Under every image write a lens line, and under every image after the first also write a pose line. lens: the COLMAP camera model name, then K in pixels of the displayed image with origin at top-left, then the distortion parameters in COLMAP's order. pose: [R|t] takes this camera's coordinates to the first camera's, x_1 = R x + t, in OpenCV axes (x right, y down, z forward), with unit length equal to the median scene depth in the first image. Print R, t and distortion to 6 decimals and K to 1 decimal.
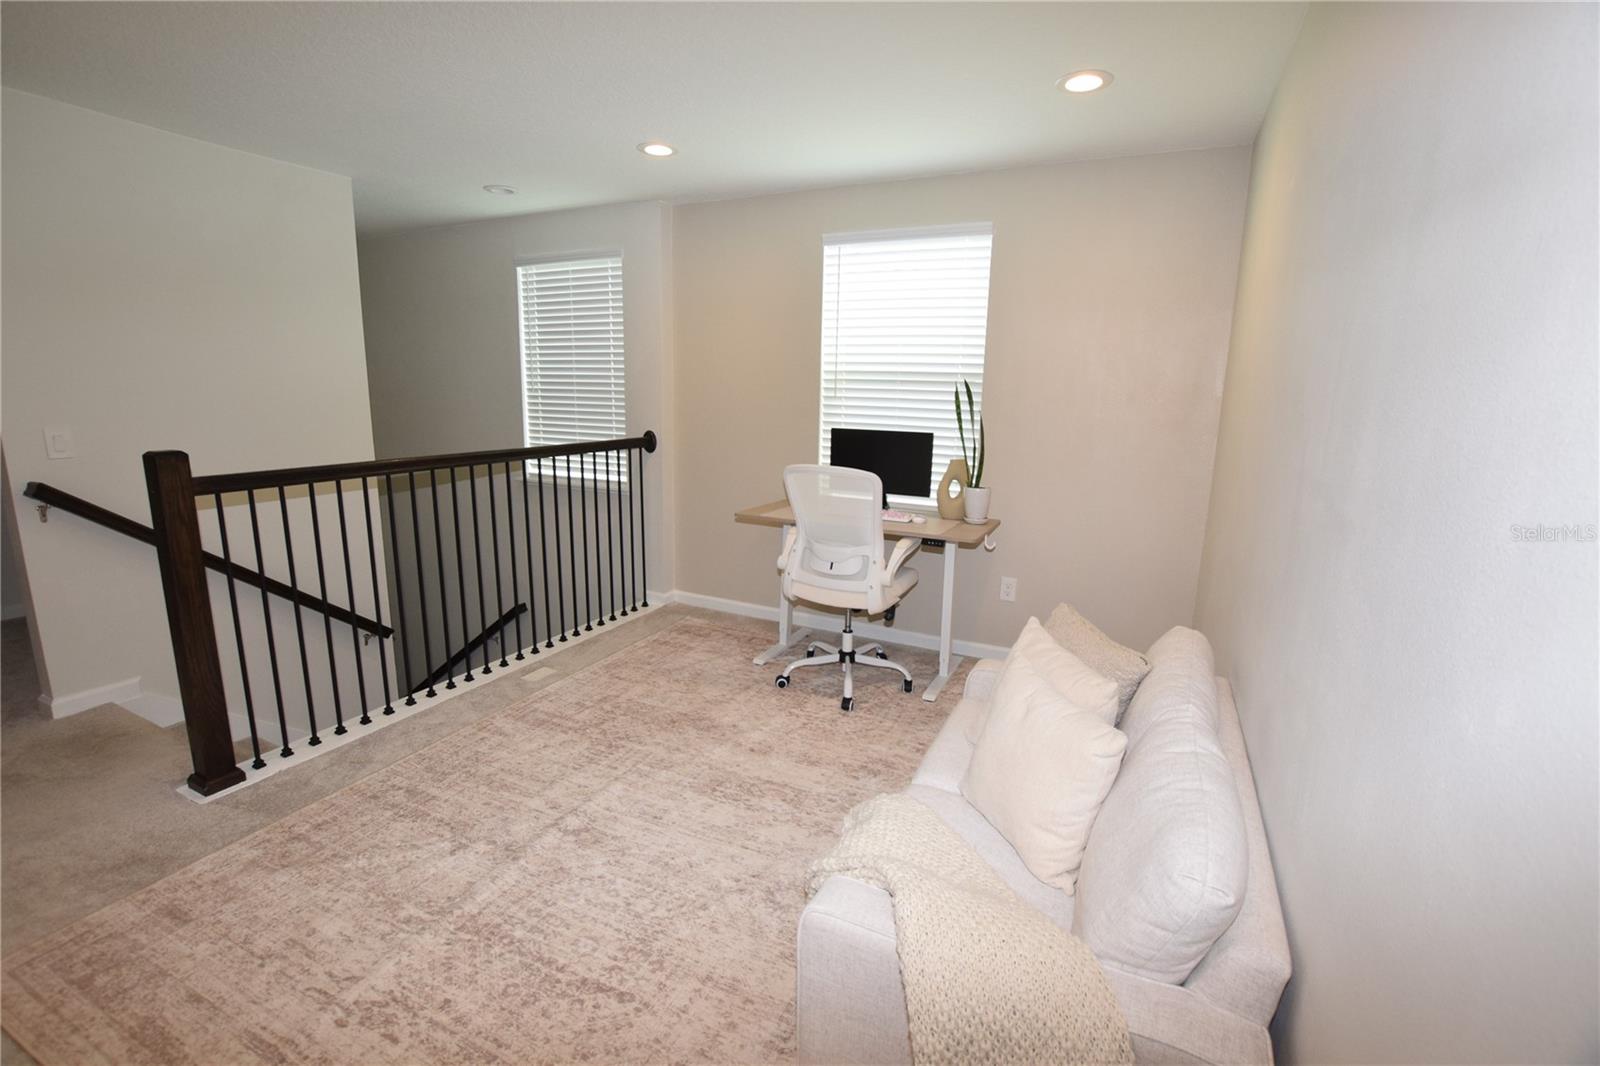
lens RADIAL K [[706.1, 0, 794.2], [0, 706.1, 527.7], [0, 0, 1]] dist [-0.037161, 0.006080]
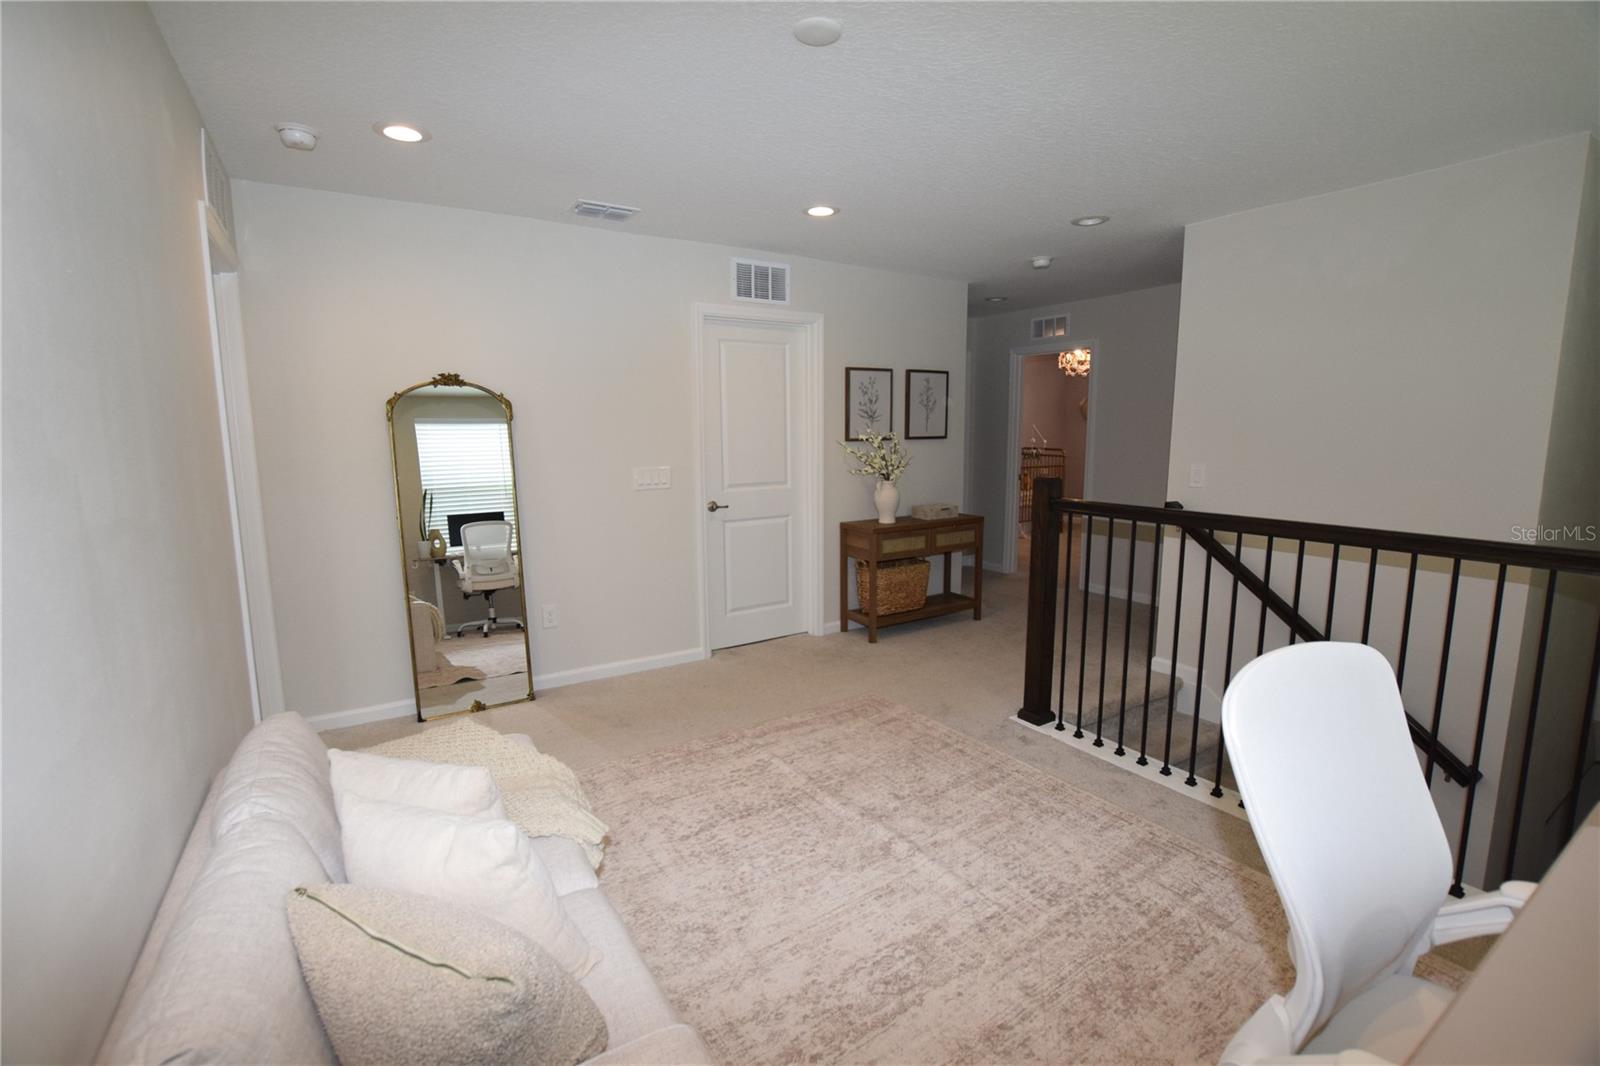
lens RADIAL K [[706.1, 0, 796.5], [0, 706.1, 536.7], [0, 0, 1]] dist [-0.037161, 0.006080]
pose [[-0.517974, 0.112344, -0.847987, 0.421063], [-0.172921, 0.957119, 0.232427, -0.166650], [0.837736, 0.267026, -0.476336, 0.883403]]
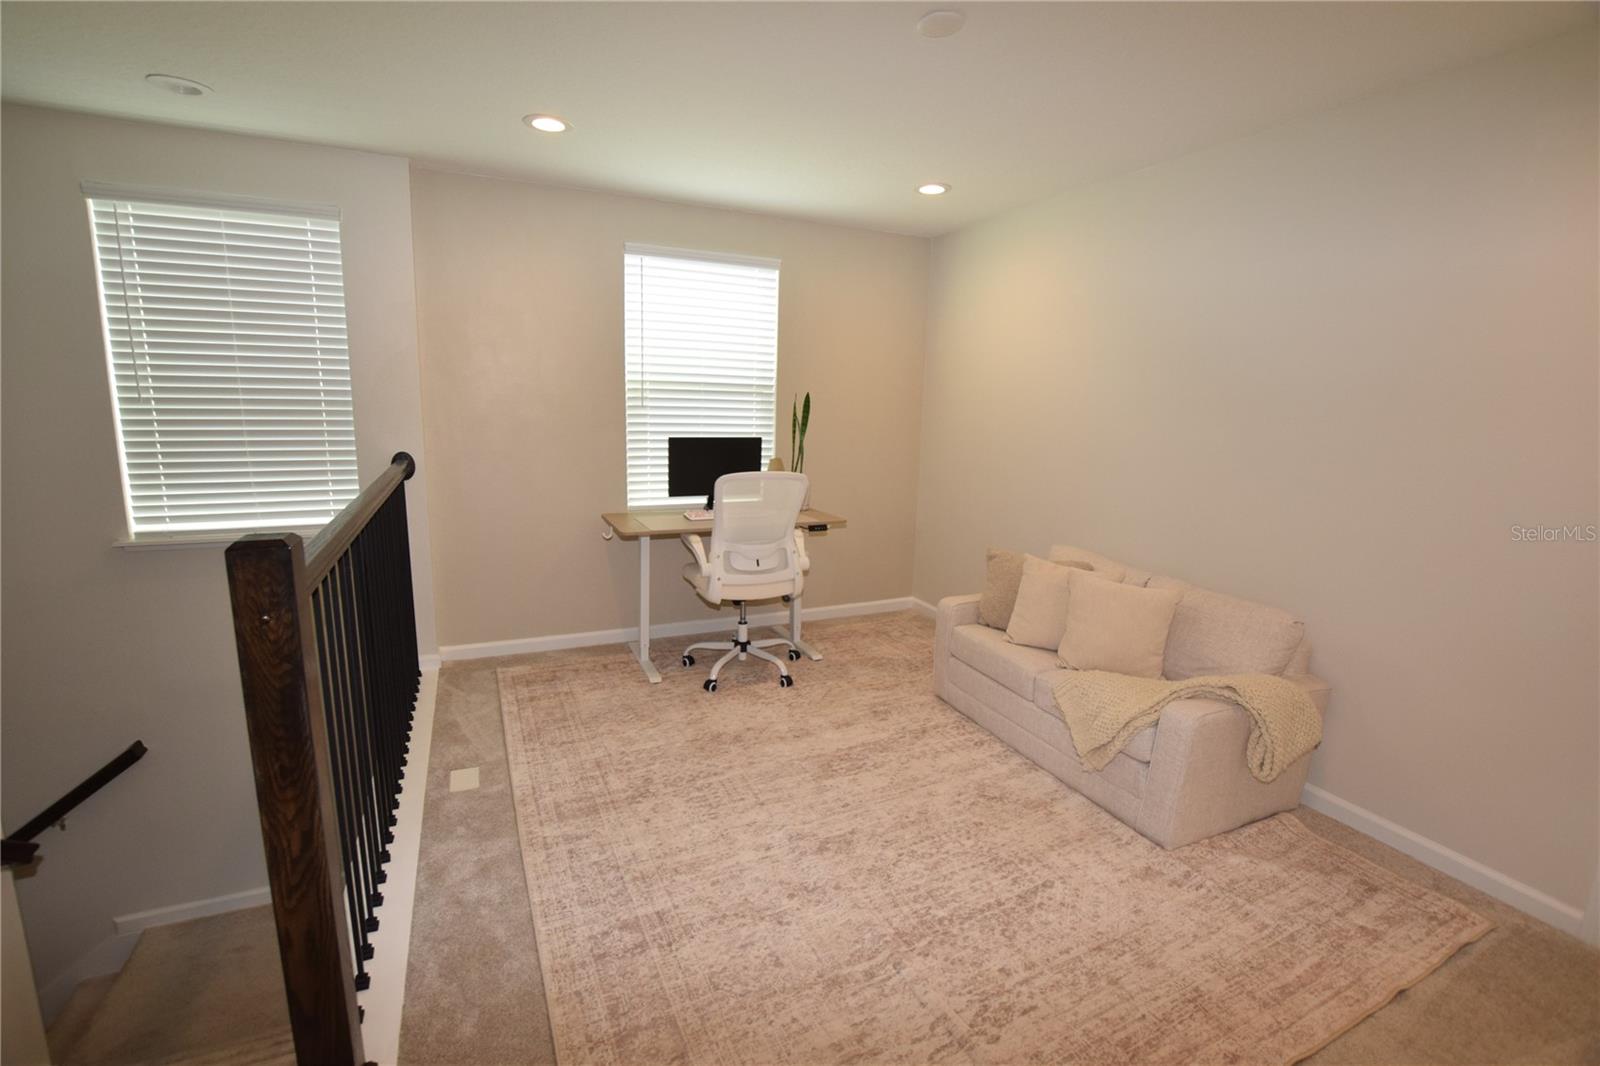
lens RADIAL K [[706.1, 0, 796.9], [0, 706.1, 524.2], [0, 0, 1]] dist [-0.037161, 0.006080]
pose [[0.632408, -0.139377, 0.761994, -0.726466], [0.137557, 0.988252, 0.066599, -0.069048], [-0.762325, 0.062700, 0.644151, 0.243161]]
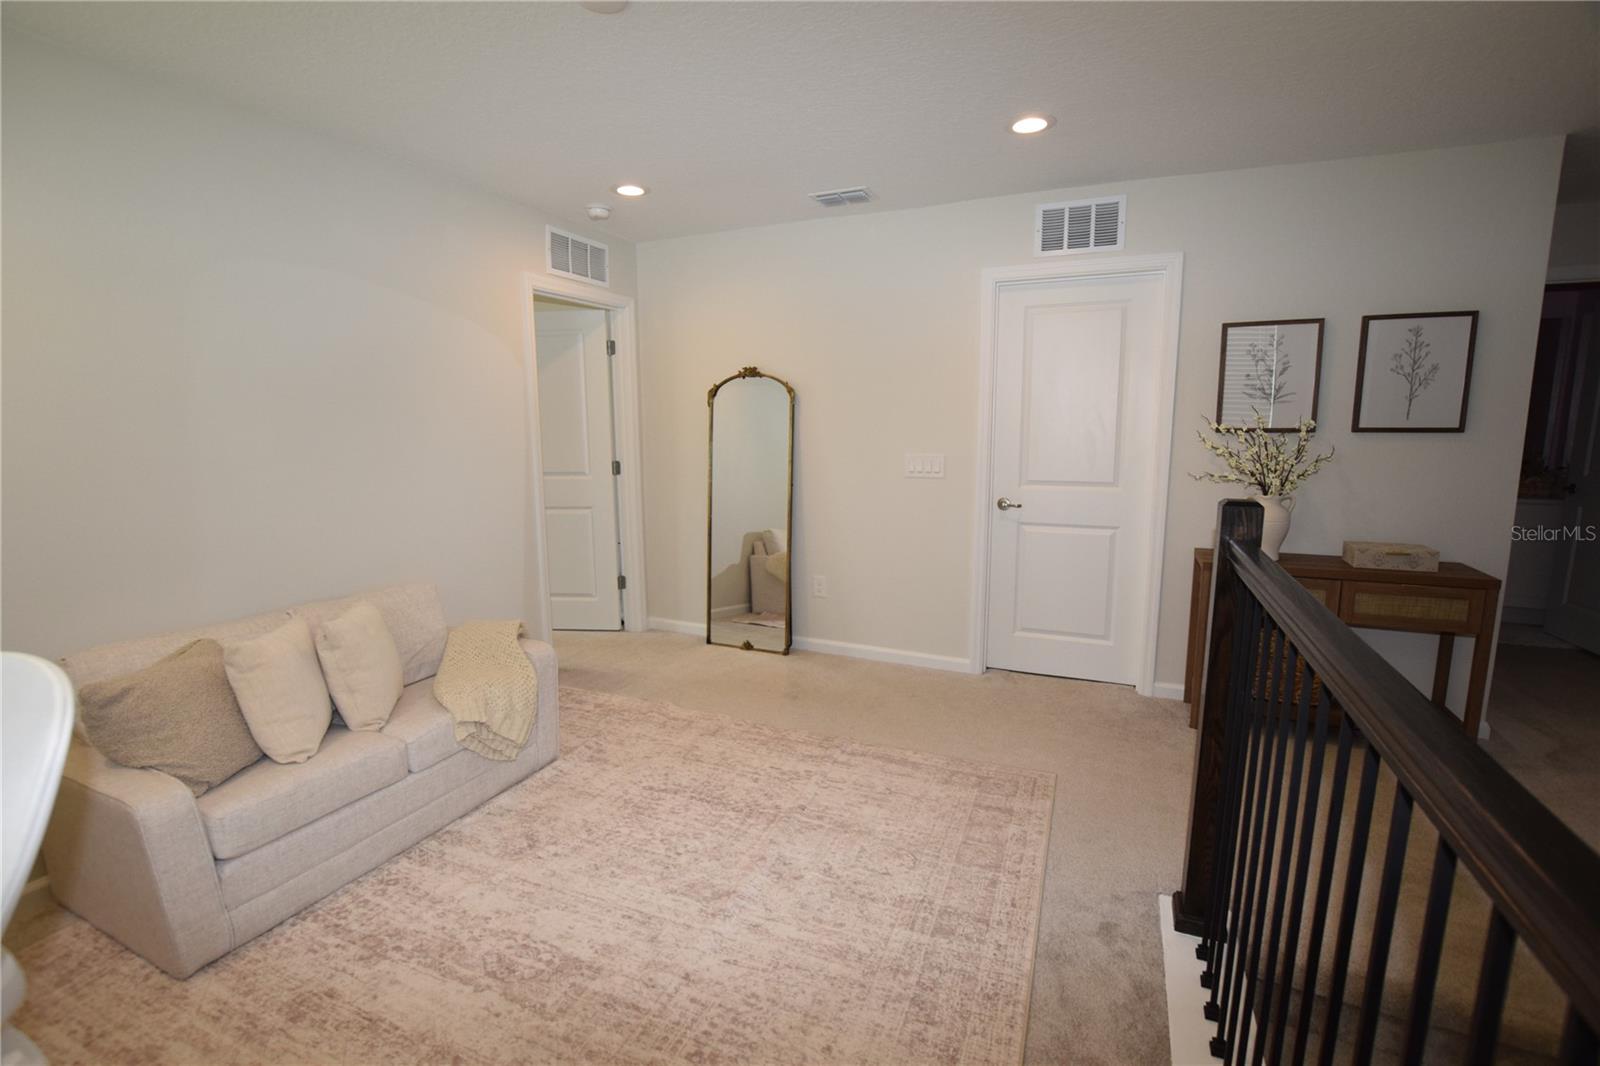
lens RADIAL K [[706.1, 0, 791.2], [0, 706.1, 535.4], [0, 0, 1]] dist [-0.037161, 0.006080]
pose [[-0.999294, -0.009087, -0.036458, -0.259490], [-0.021370, 0.935551, 0.352544, -0.233541], [0.030904, 0.353075, -0.935085, 1.184111]]
